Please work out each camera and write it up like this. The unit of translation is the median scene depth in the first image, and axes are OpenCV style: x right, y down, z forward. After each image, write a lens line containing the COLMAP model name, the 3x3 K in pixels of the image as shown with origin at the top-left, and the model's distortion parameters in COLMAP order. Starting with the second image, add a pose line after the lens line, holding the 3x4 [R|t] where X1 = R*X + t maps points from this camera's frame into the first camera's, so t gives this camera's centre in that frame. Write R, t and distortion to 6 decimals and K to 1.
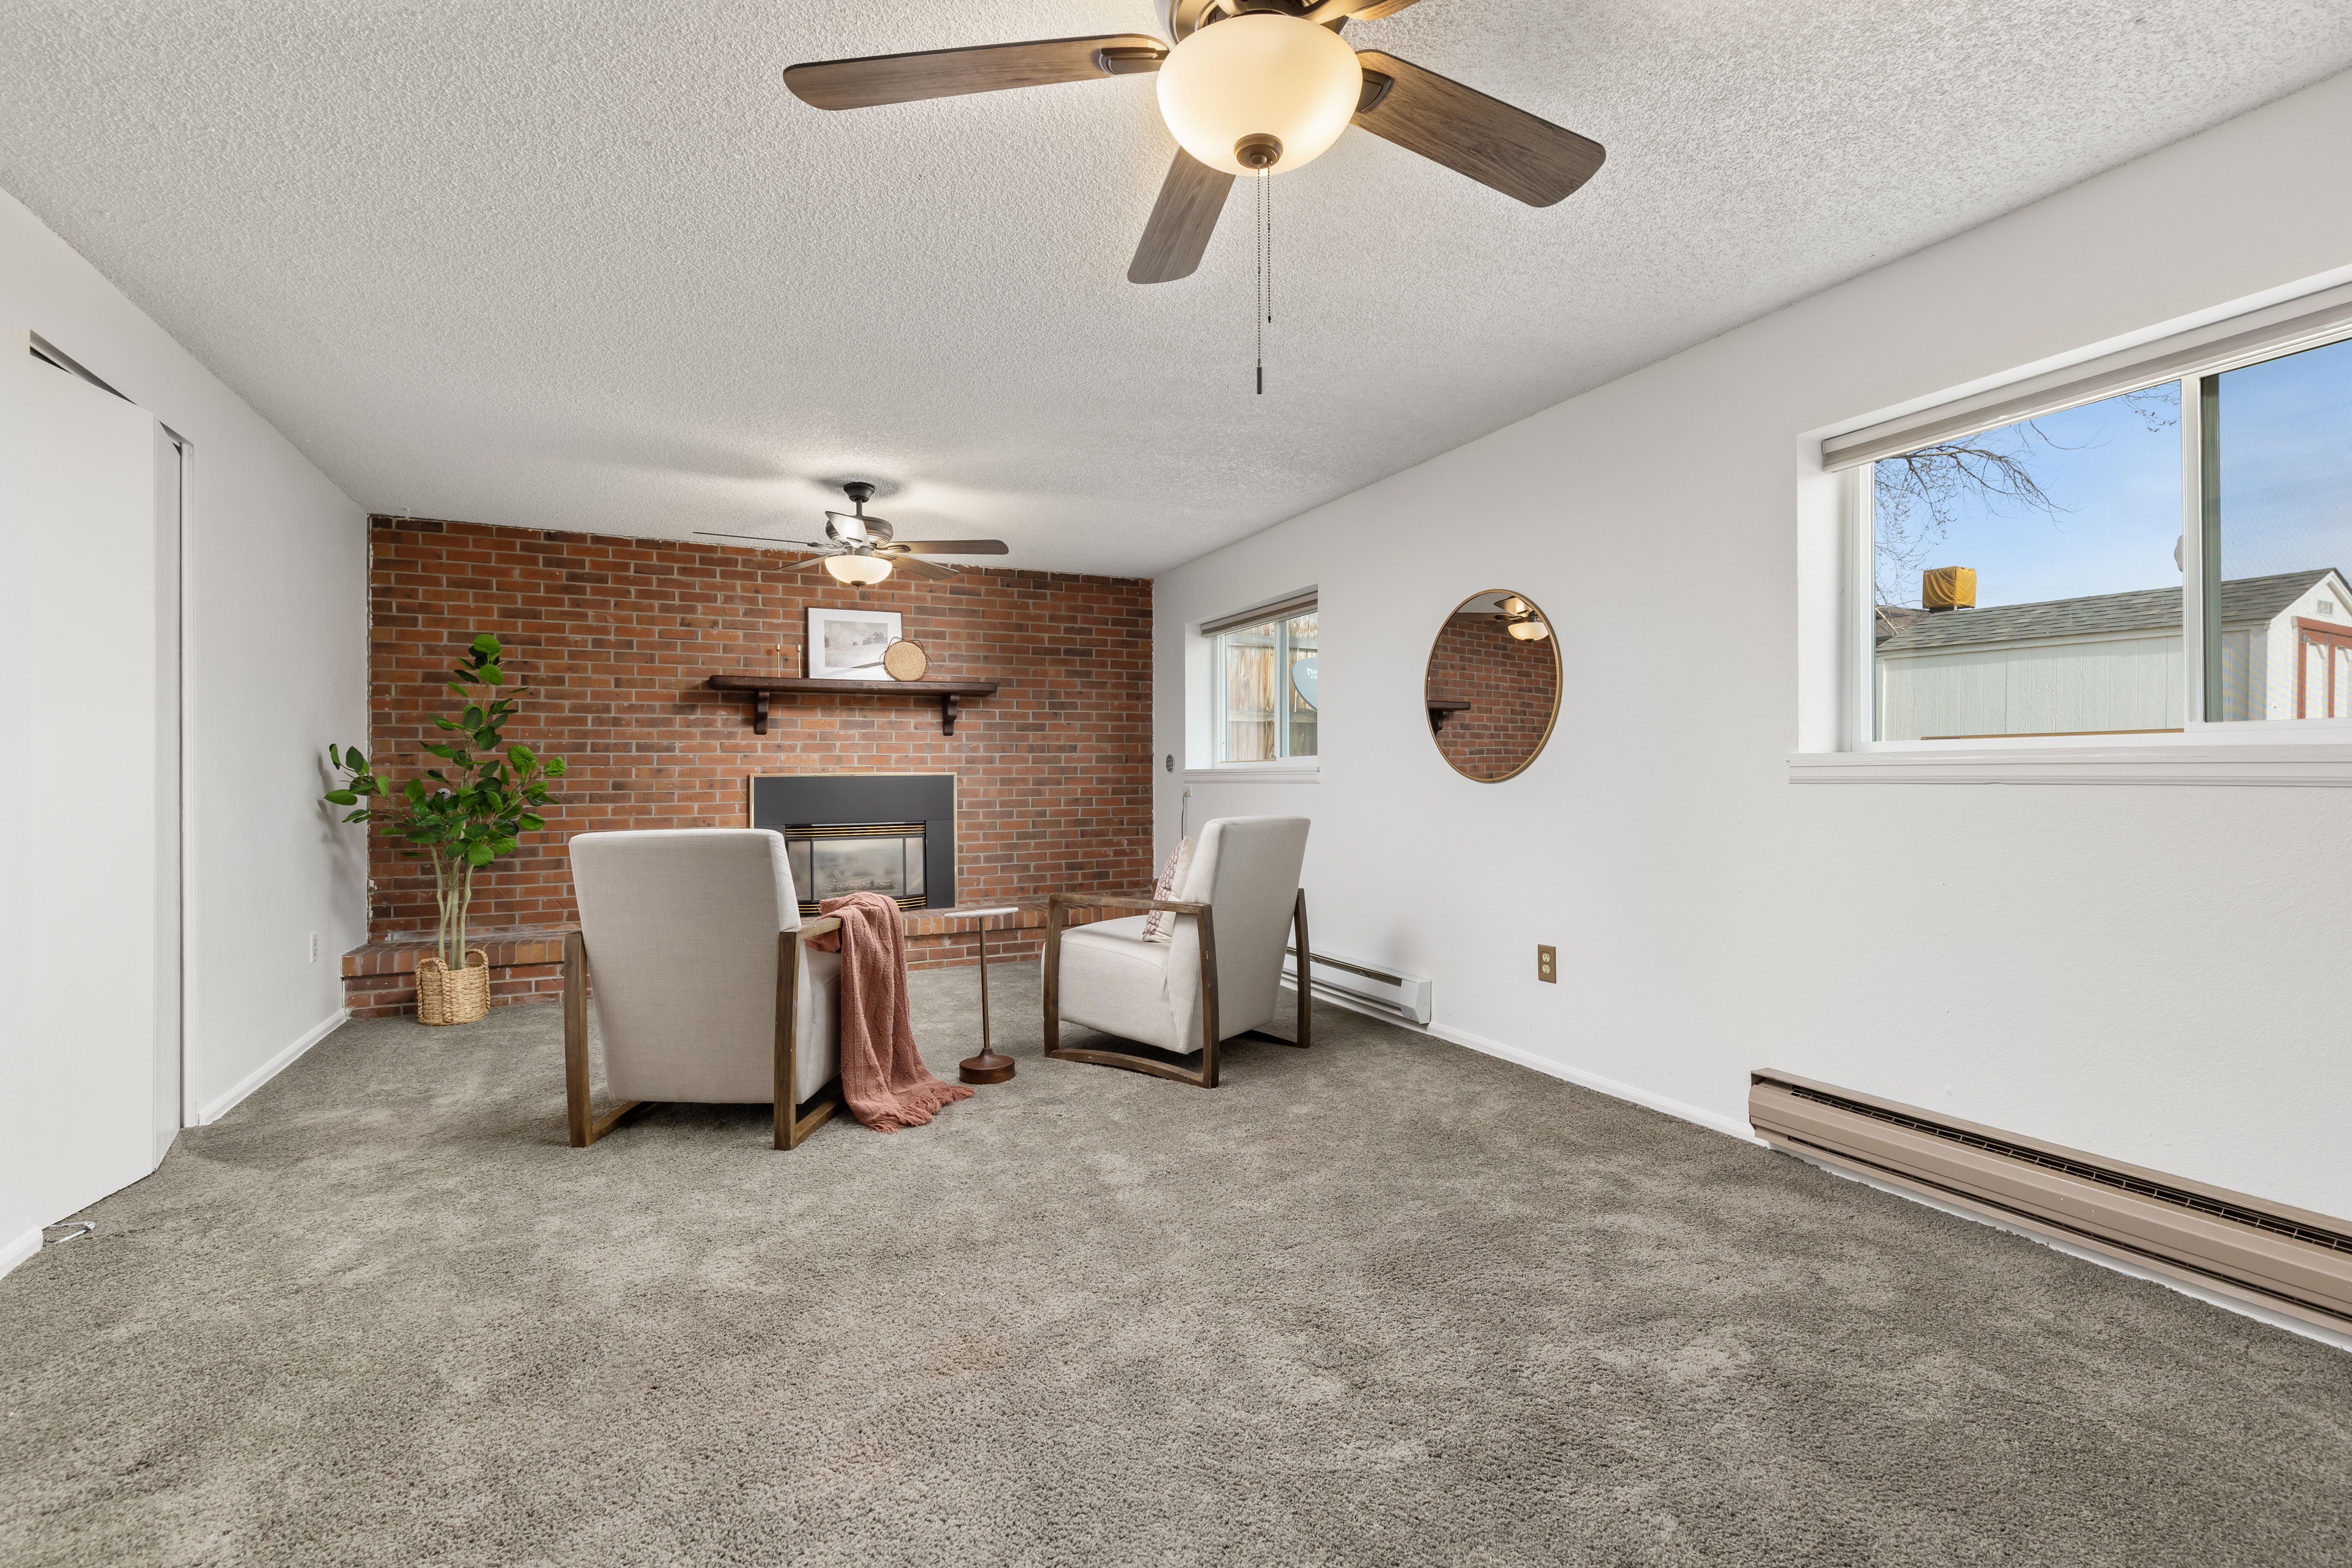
lens RADIAL K [[1079.4, 0, 1192.1], [0, 1079.4, 776.7], [0, 0, 1]] dist [0.005557, -0.000816]
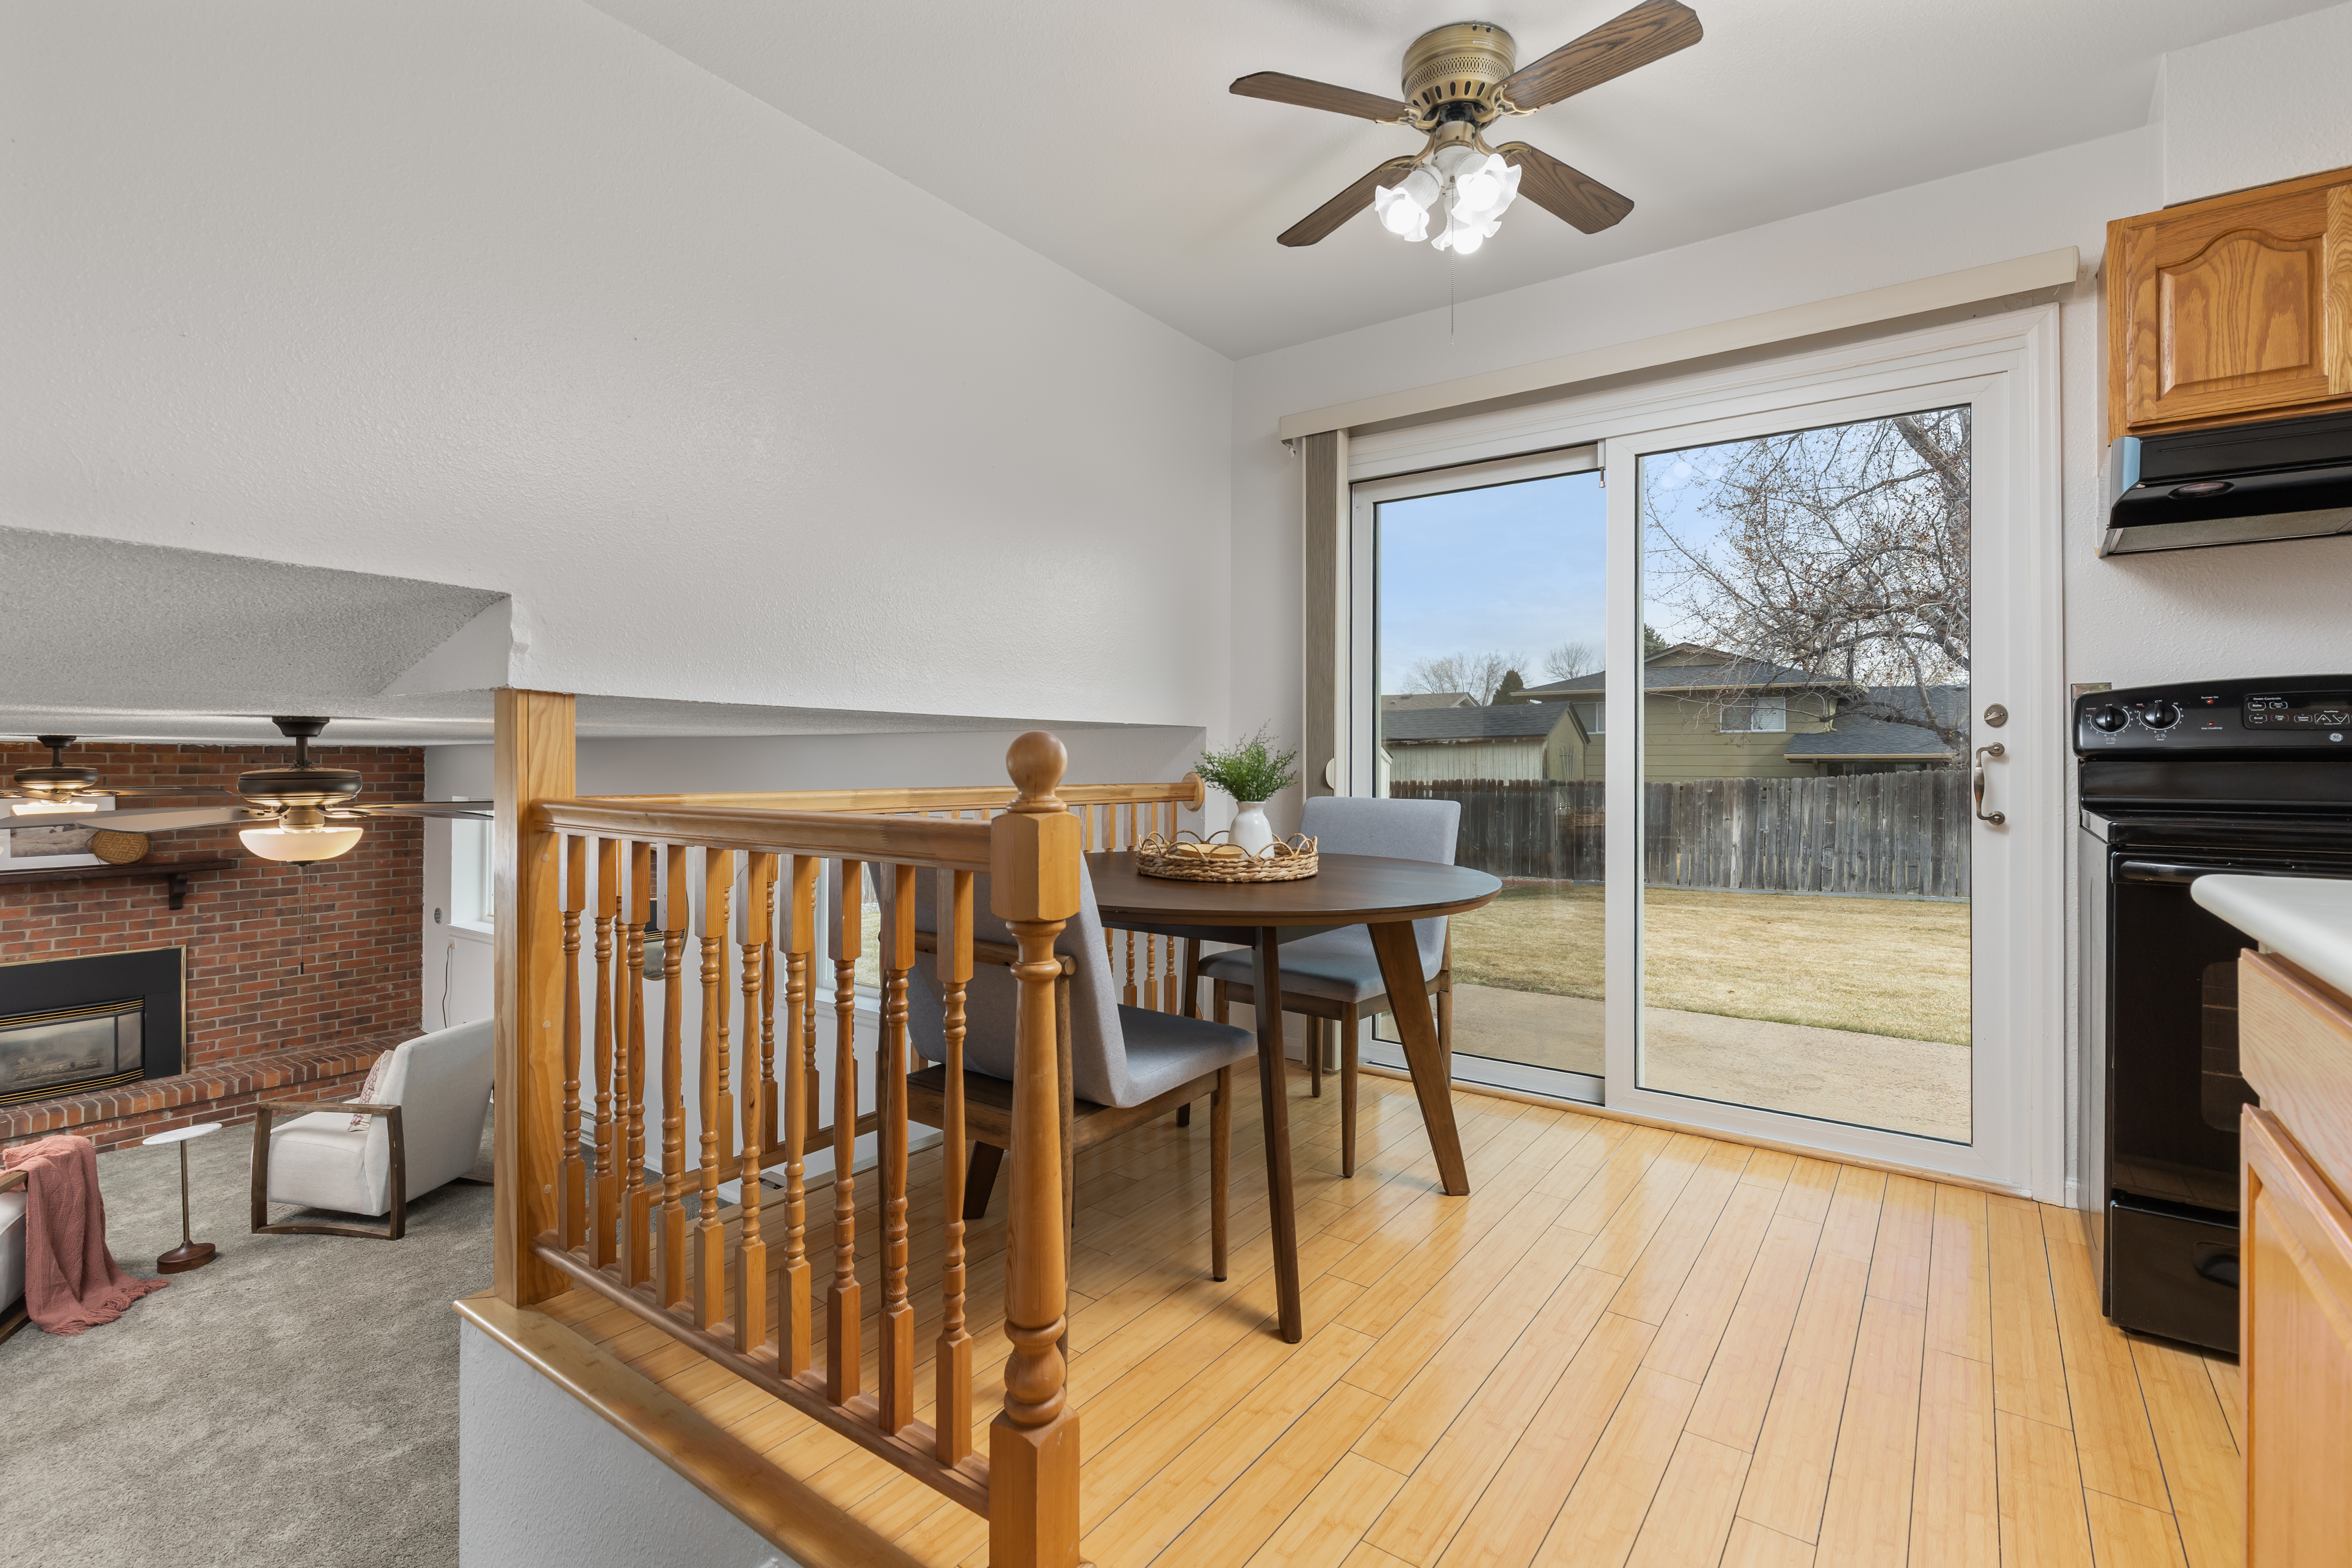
lens RADIAL K [[1079.4, 0, 1192.9], [0, 1079.4, 758.1], [0, 0, 1]] dist [0.005557, -0.000816]
pose [[0.876368, 0.005613, 0.481609, 0.135035], [-0.001623, 0.999961, -0.008701, -0.181406], [-0.481639, 0.006843, 0.876343, -0.409251]]
